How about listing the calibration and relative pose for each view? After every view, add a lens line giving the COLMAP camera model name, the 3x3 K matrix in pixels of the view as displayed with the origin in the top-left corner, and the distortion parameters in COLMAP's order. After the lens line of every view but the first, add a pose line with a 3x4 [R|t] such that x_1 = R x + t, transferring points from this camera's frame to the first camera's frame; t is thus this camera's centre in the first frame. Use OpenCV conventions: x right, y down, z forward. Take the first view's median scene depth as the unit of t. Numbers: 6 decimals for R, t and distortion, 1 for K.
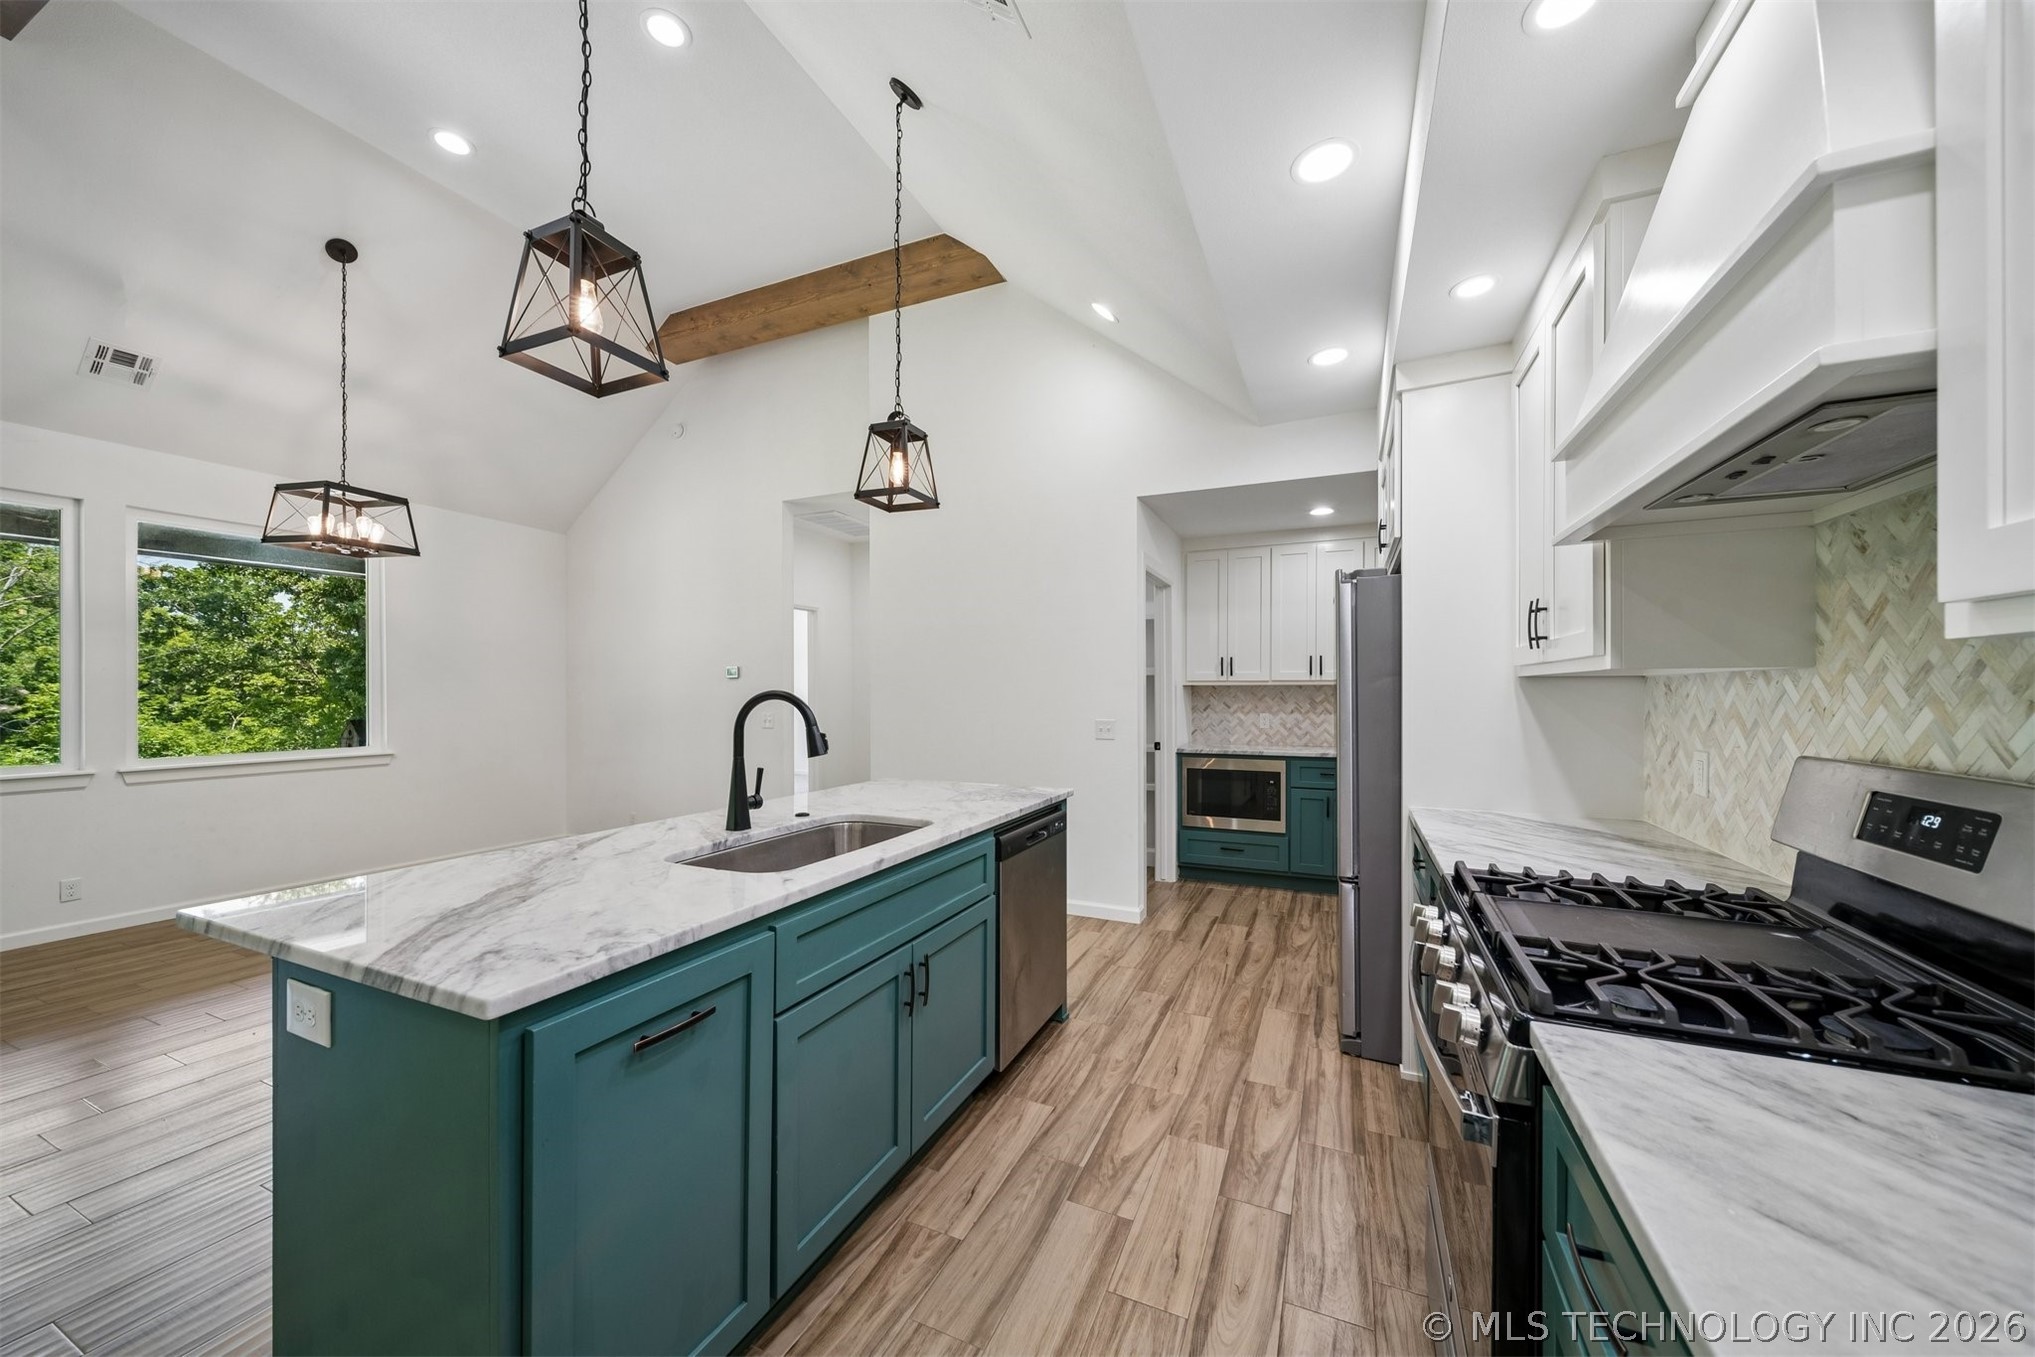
lens RADIAL K [[717.6, 0, 1030.0], [0, 717.6, 689.8], [0, 0, 1]] dist [-0.001924, -0.000546]
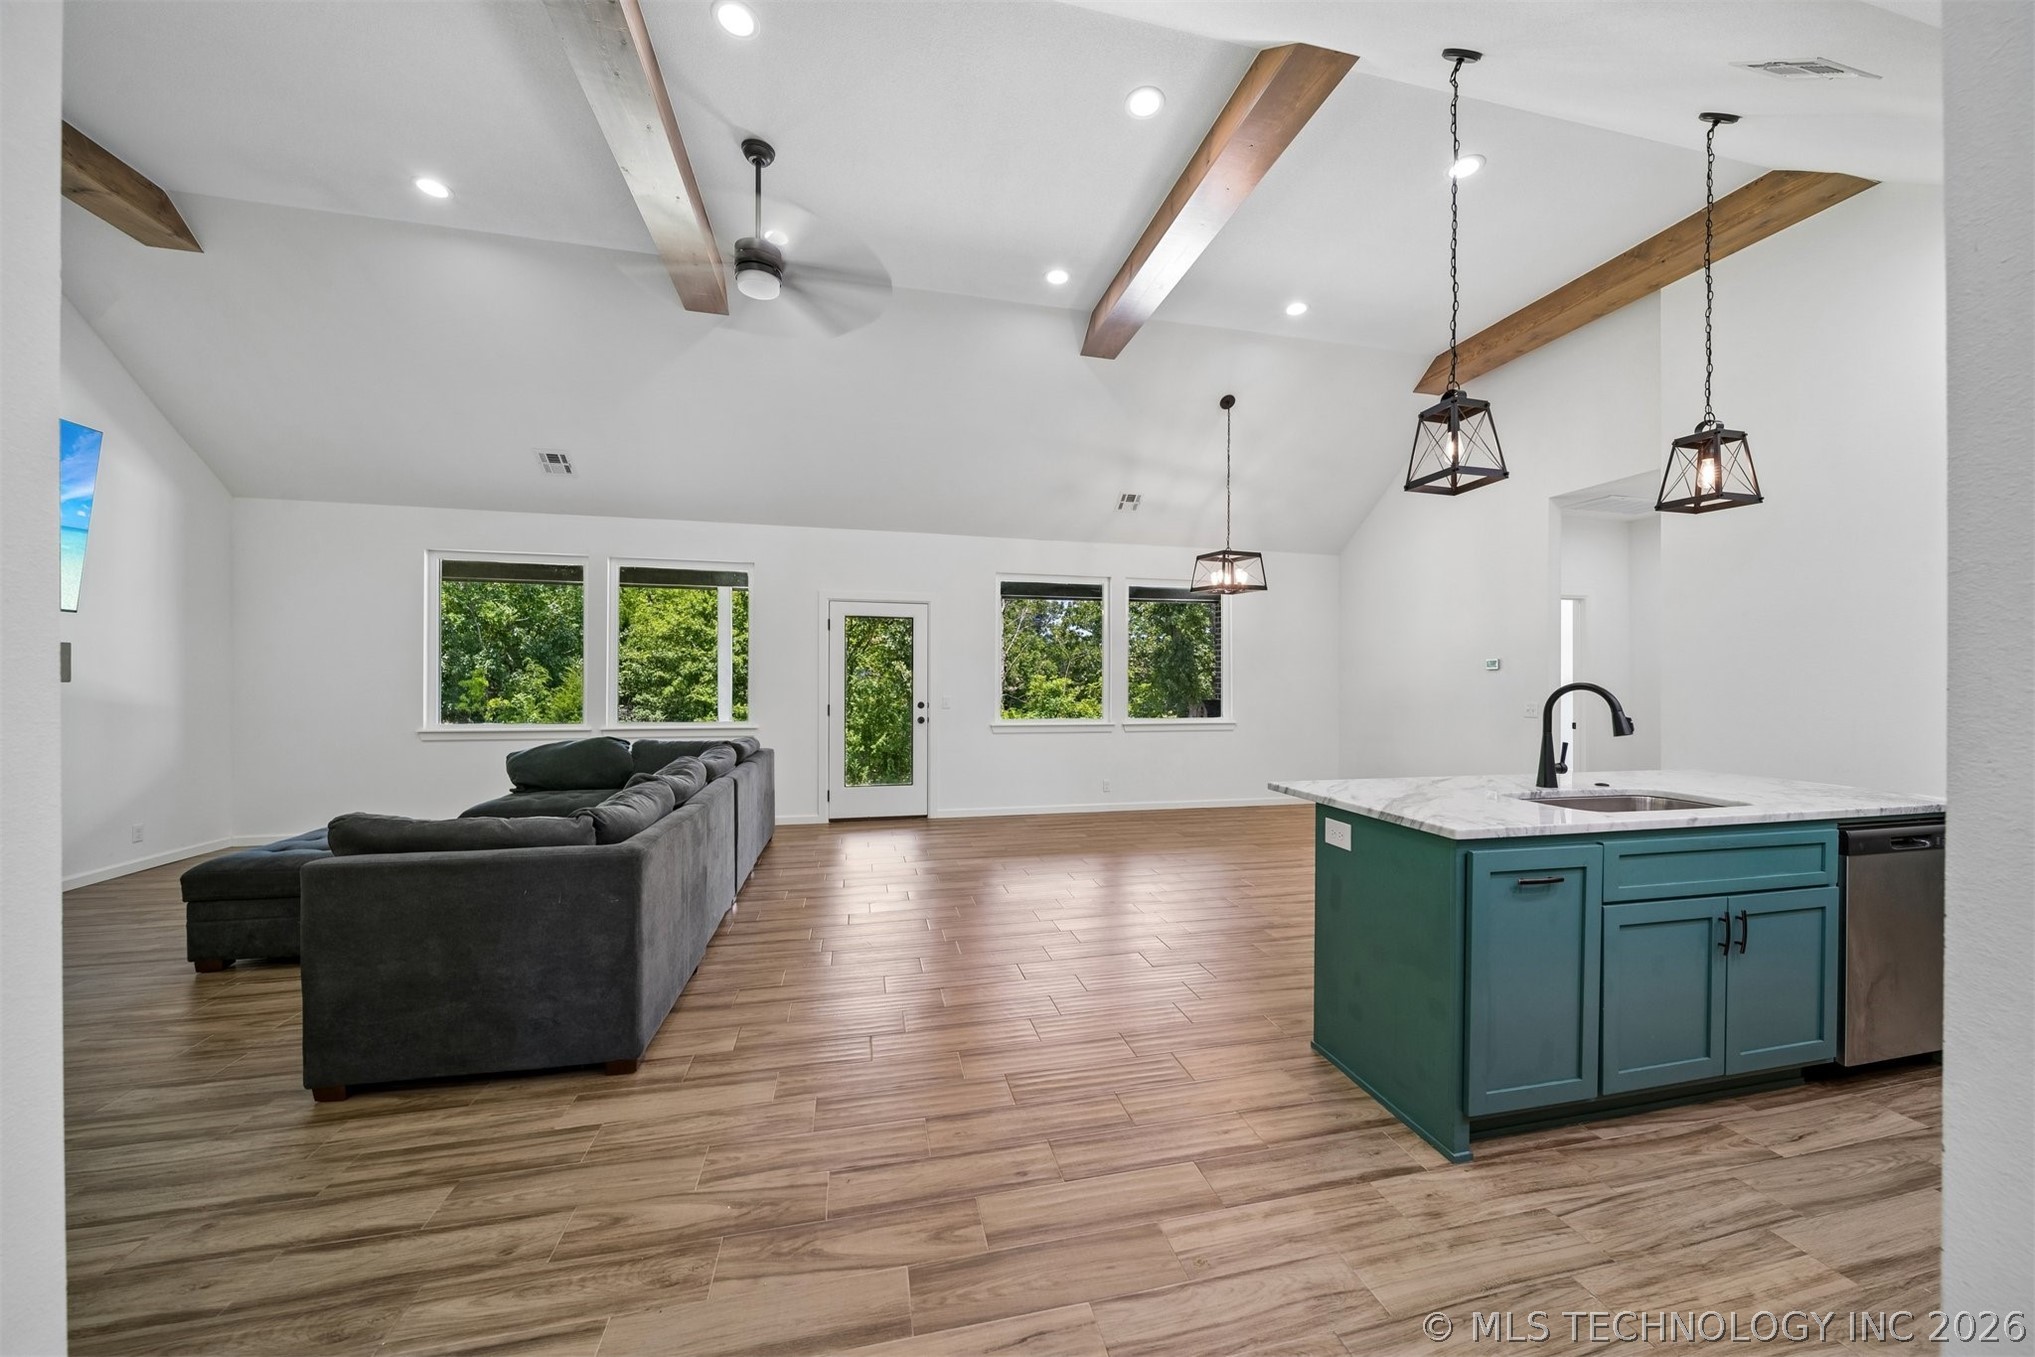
lens RADIAL K [[717.6, 0, 1026.9], [0, 717.6, 679.6], [0, 0, 1]] dist [-0.001924, -0.000546]
pose [[0.599587, 0.003520, -0.800302, 0.060544], [-0.002522, 0.999994, 0.002509, -0.004101], [0.800306, 0.000514, 0.599592, -0.443255]]
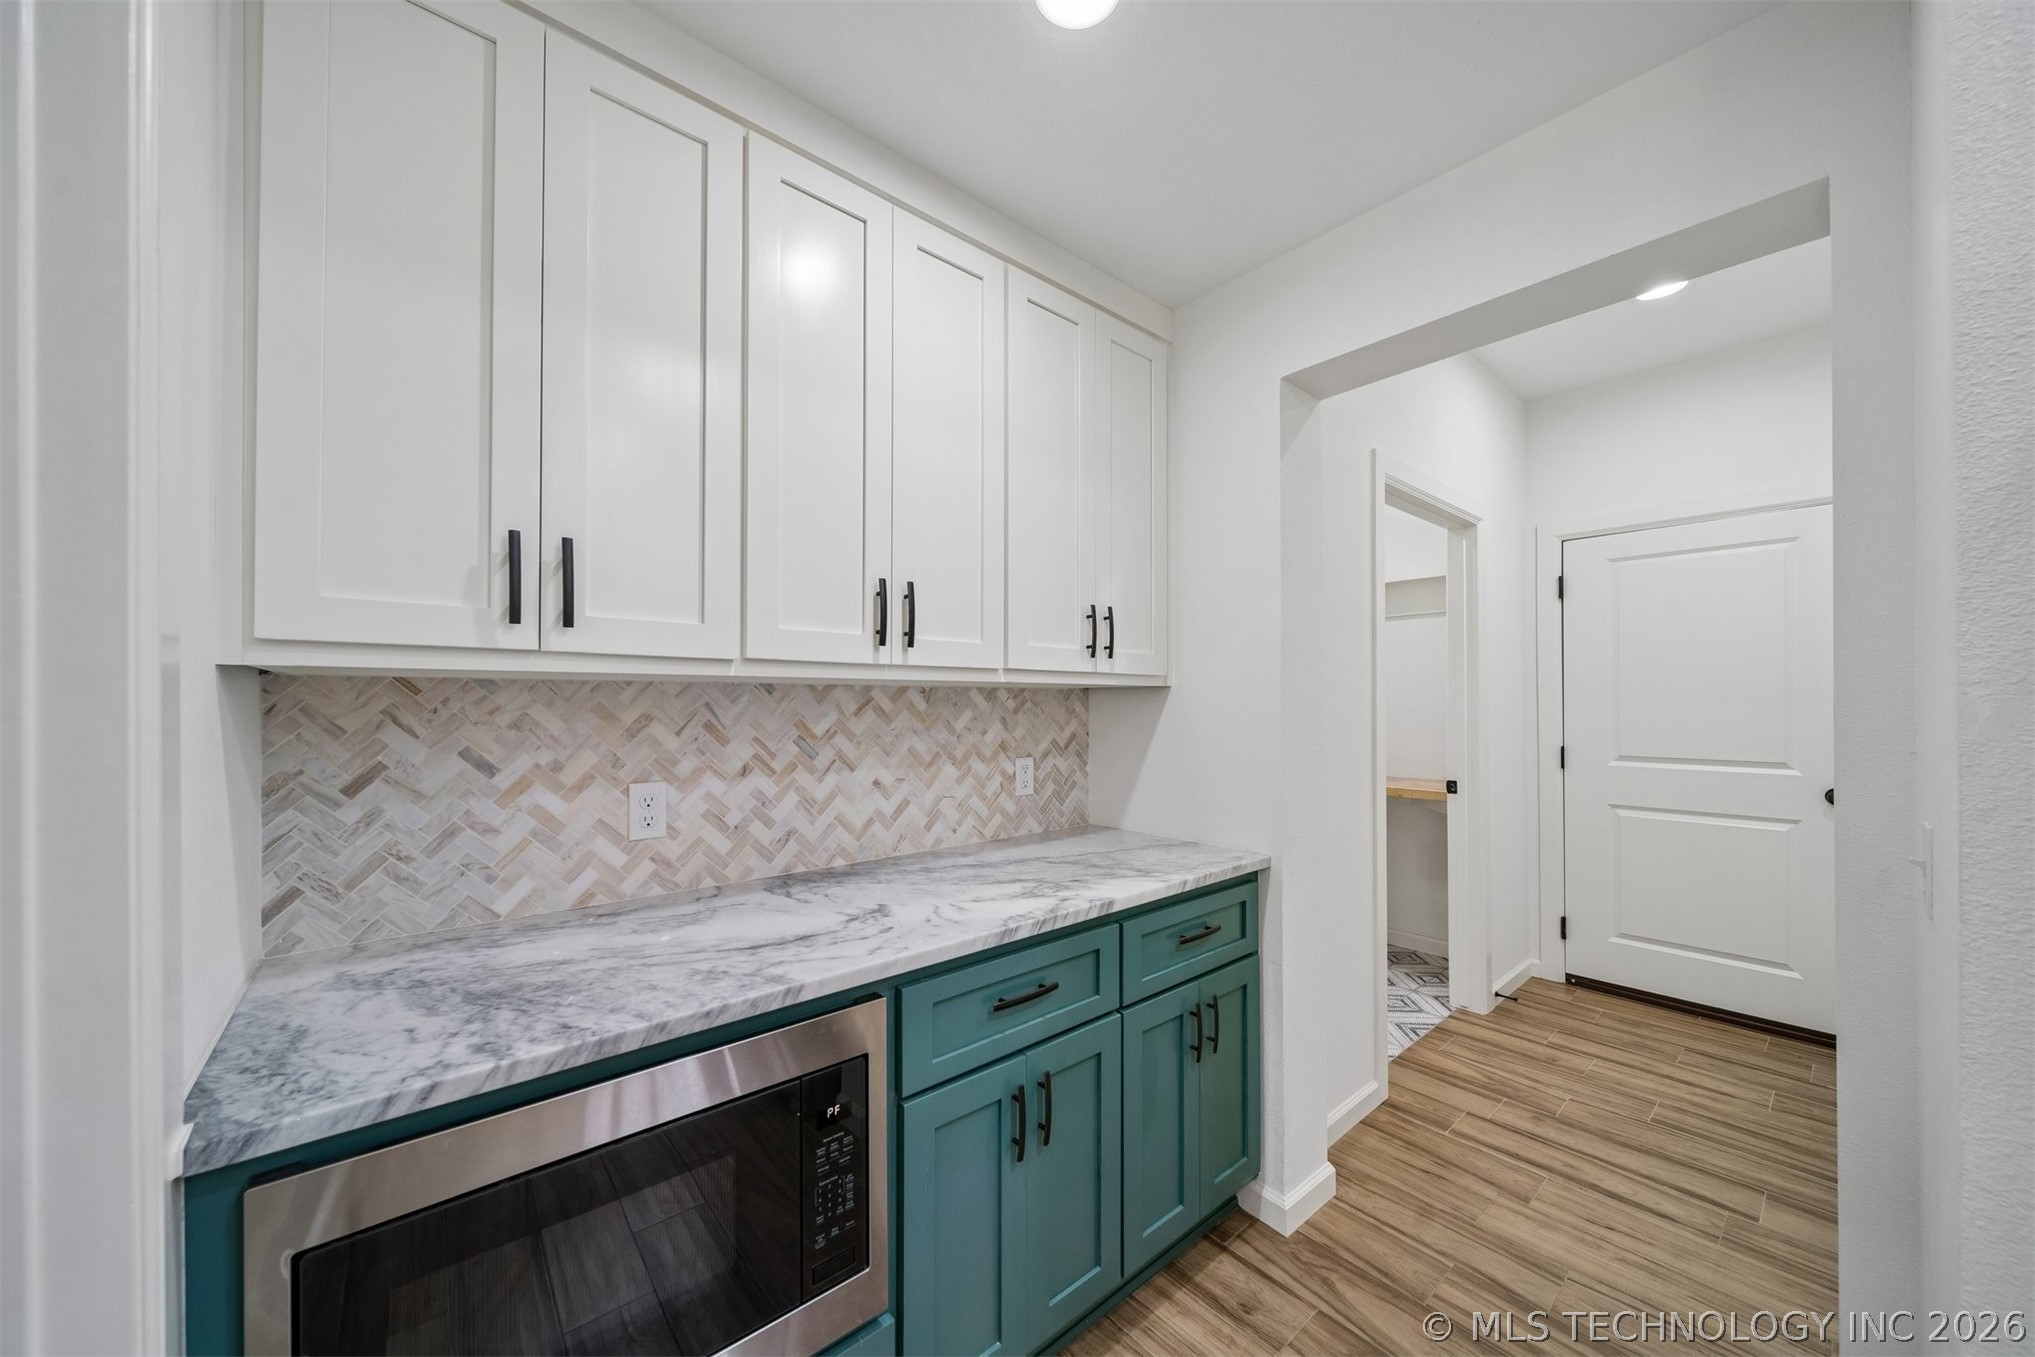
lens RADIAL K [[717.6, 0, 1027.0], [0, 717.6, 696.4], [0, 0, 1]] dist [-0.001924, -0.000546]
pose [[0.432427, 0.006146, 0.901648, 0.291084], [0.000503, 0.999975, -0.007057, 0.003496], [-0.901669, 0.003506, 0.432413, 1.531215]]
